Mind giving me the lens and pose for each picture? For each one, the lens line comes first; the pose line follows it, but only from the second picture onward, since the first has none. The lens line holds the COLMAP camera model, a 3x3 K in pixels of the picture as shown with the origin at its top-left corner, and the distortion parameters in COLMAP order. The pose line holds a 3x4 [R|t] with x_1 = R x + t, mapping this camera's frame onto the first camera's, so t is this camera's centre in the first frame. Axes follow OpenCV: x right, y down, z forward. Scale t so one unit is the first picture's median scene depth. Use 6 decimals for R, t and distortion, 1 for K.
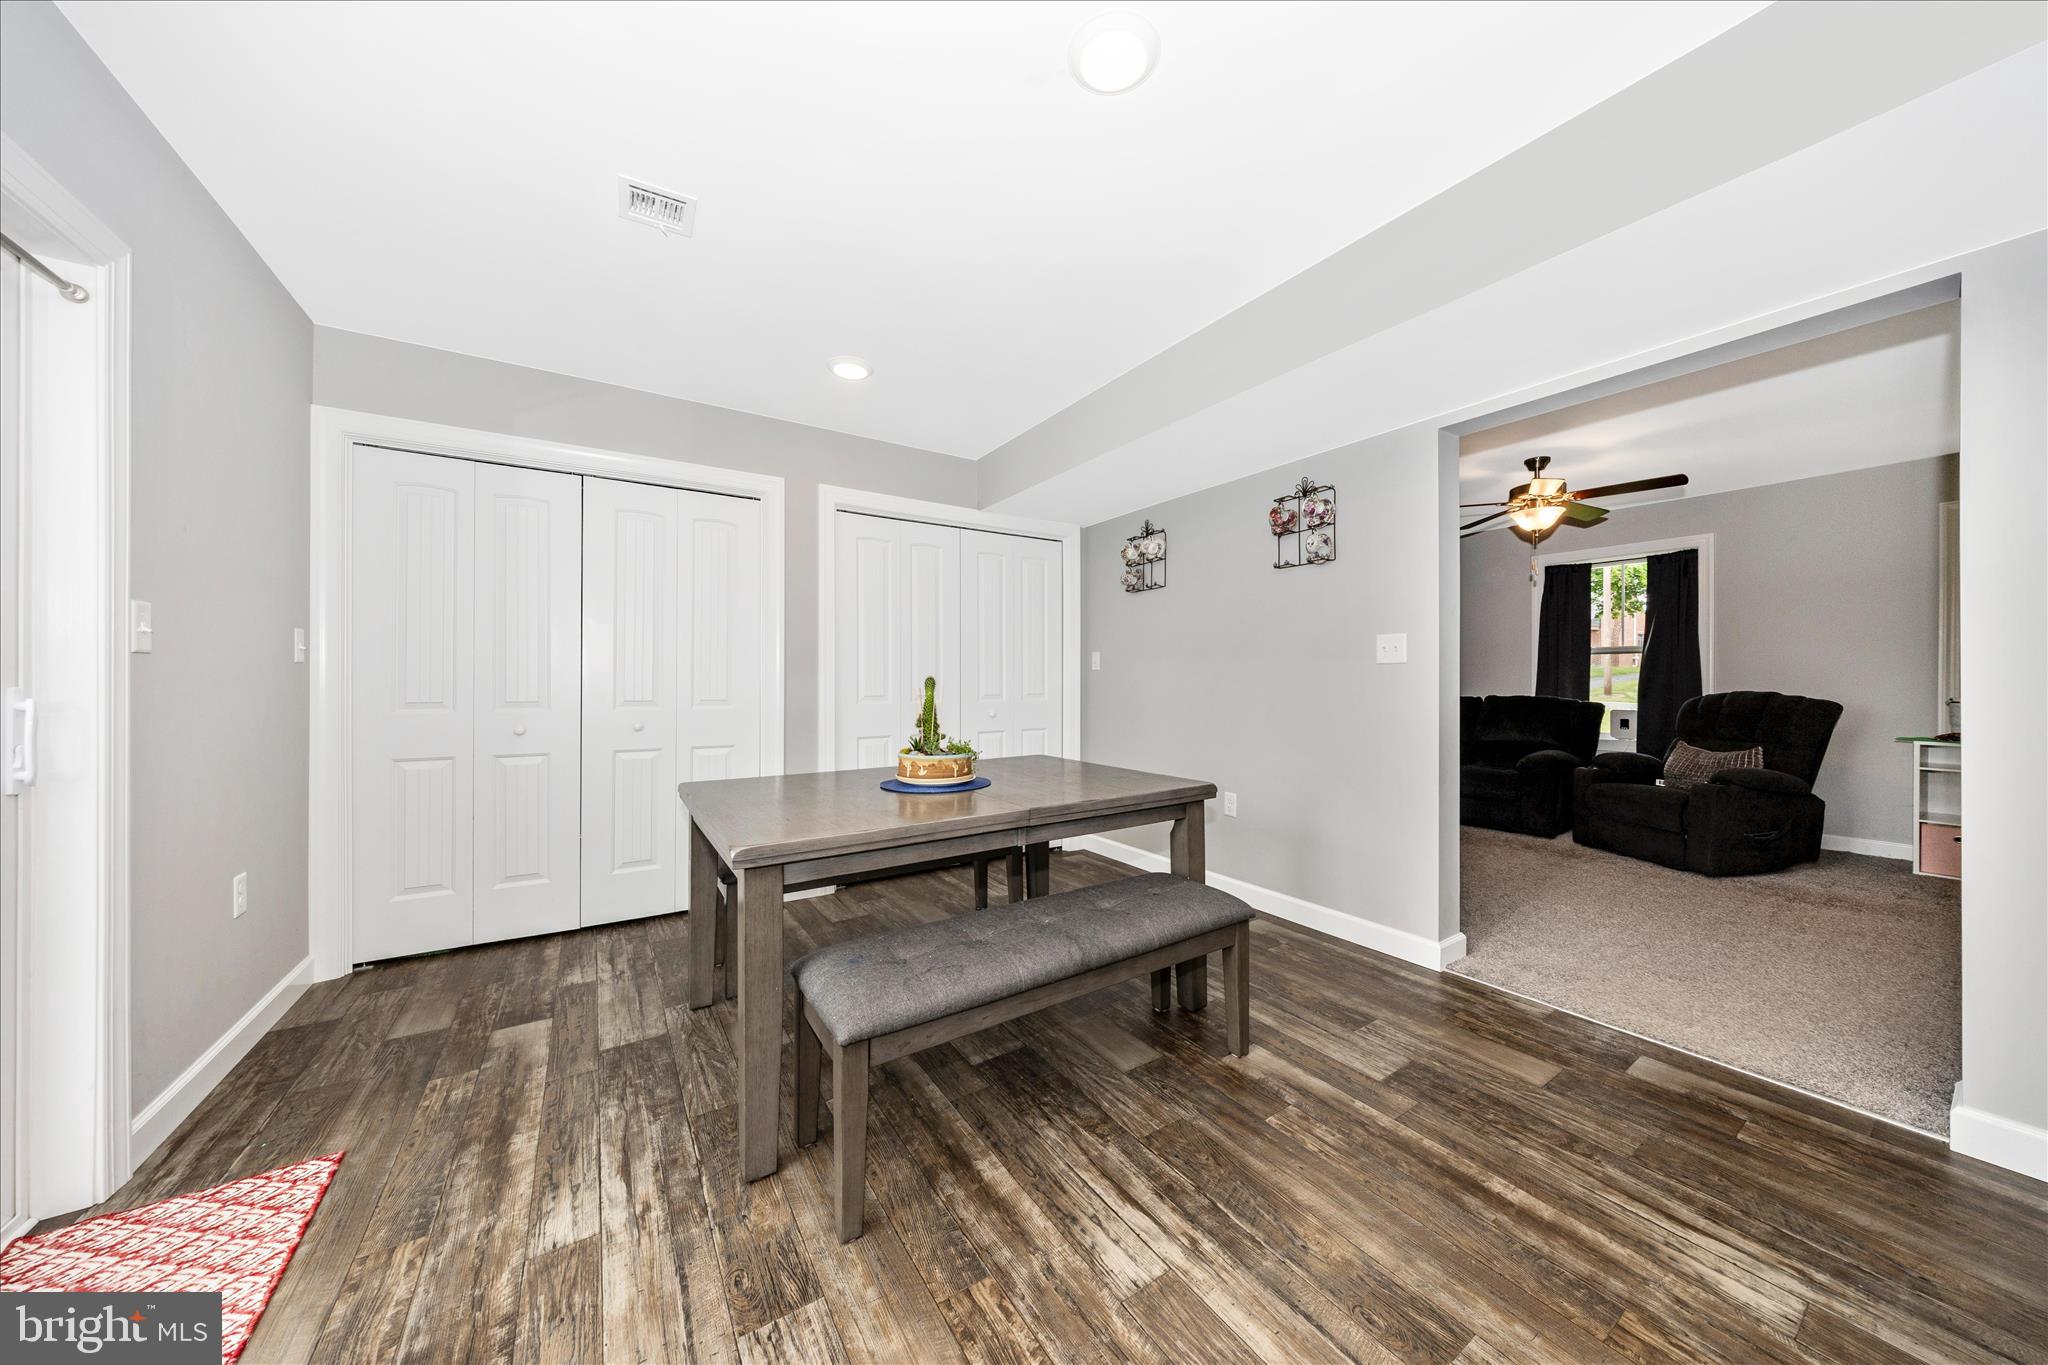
lens RADIAL K [[661.3, 0, 1023.2], [0, 661.3, 671.4], [0, 0, 1]] dist [-0.000728, 0.000056]
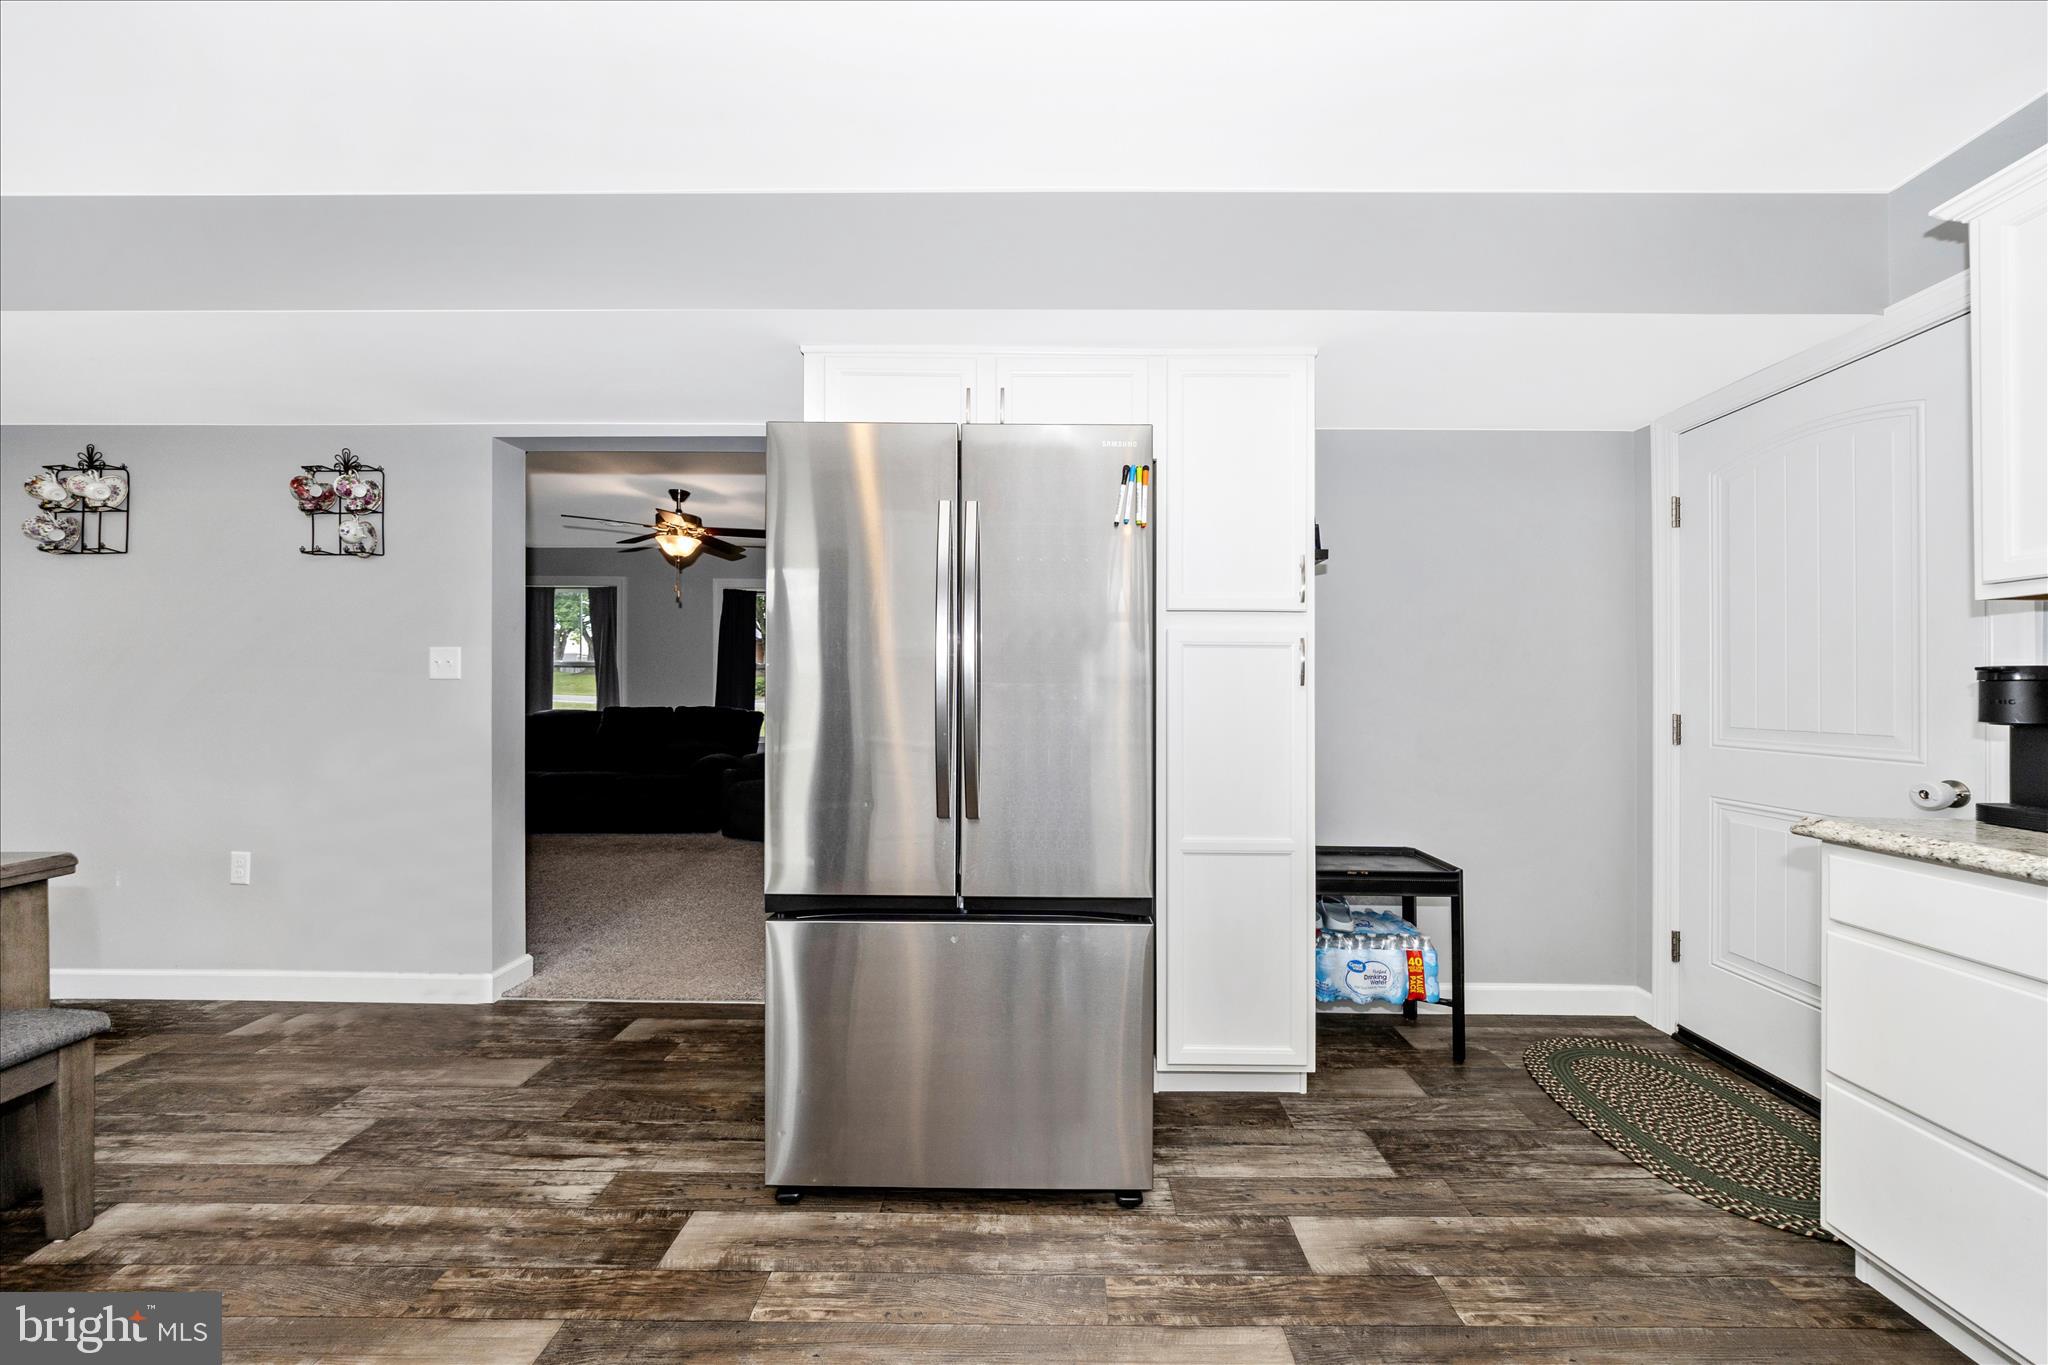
lens RADIAL K [[711.8, 0, 1058.2], [0, 711.8, 676.8], [0, 0, 1]] dist [-0.009468, 0.003920]
pose [[0.555843, 0.014814, 0.831155, 0.216237], [-0.015322, 0.999854, -0.007574, -0.021888], [-0.831146, -0.008525, 0.555989, -0.237988]]
